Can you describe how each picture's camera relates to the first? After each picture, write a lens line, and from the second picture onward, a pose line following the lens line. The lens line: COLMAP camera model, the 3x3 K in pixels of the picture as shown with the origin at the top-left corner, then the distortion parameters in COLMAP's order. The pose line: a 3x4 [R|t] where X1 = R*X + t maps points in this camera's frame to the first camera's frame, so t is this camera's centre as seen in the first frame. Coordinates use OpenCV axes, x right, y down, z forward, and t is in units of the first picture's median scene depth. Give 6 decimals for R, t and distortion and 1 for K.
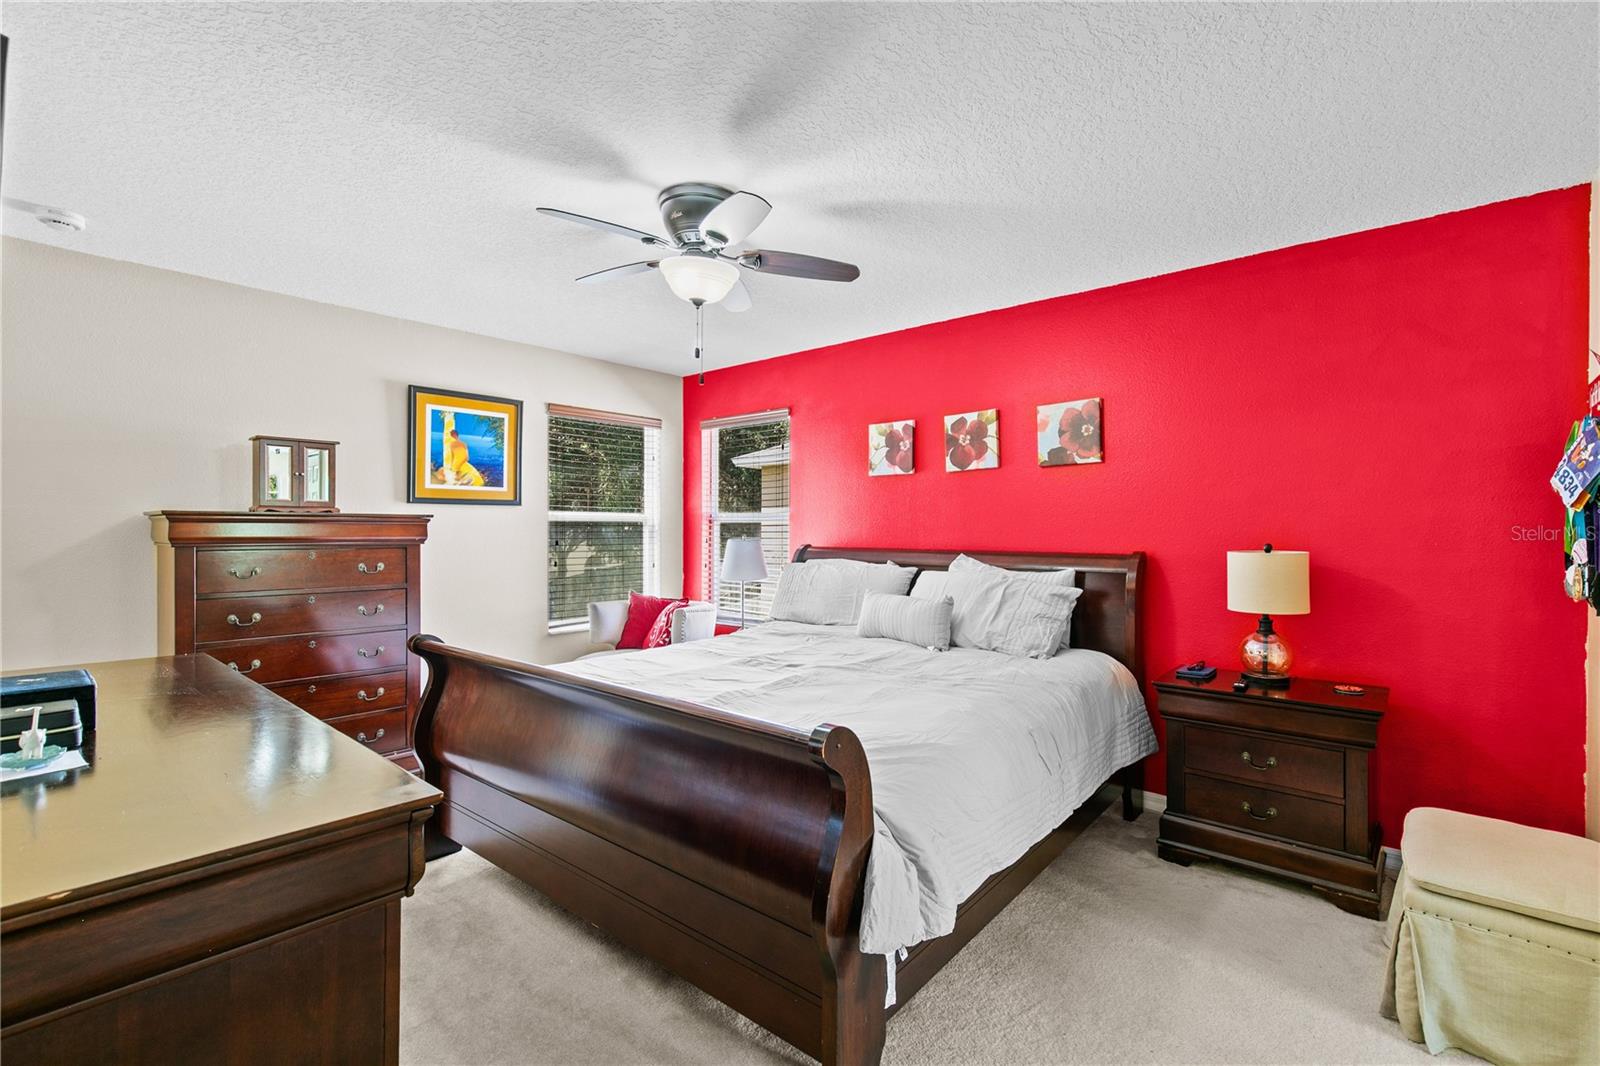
lens RADIAL K [[710.5, 0, 810.8], [0, 710.5, 531.0], [0, 0, 1]] dist [0.004973, 0.000262]
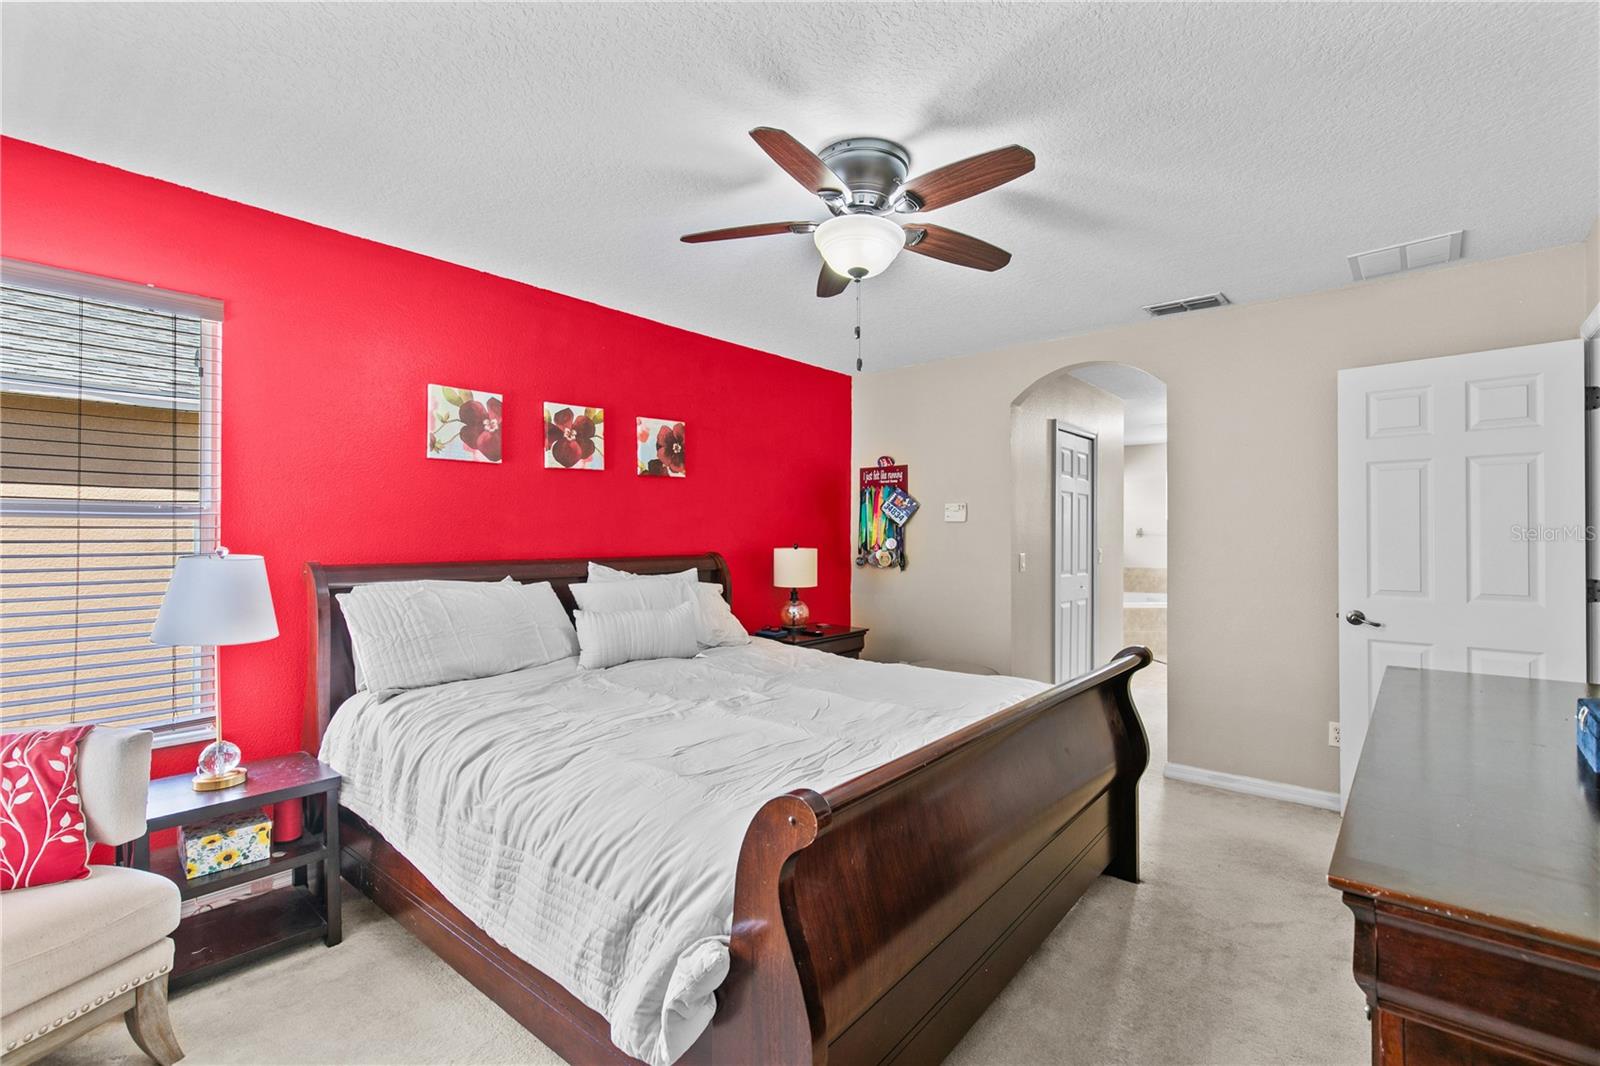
lens RADIAL K [[710.5, 0, 810.8], [0, 710.5, 531.0], [0, 0, 1]] dist [0.004973, 0.000262]
pose [[-0.015711, 0.001316, 0.999876, -0.681619], [0.000266, 0.999999, -0.001312, -0.005462], [-0.999877, 0.000245, -0.015711, 0.708899]]
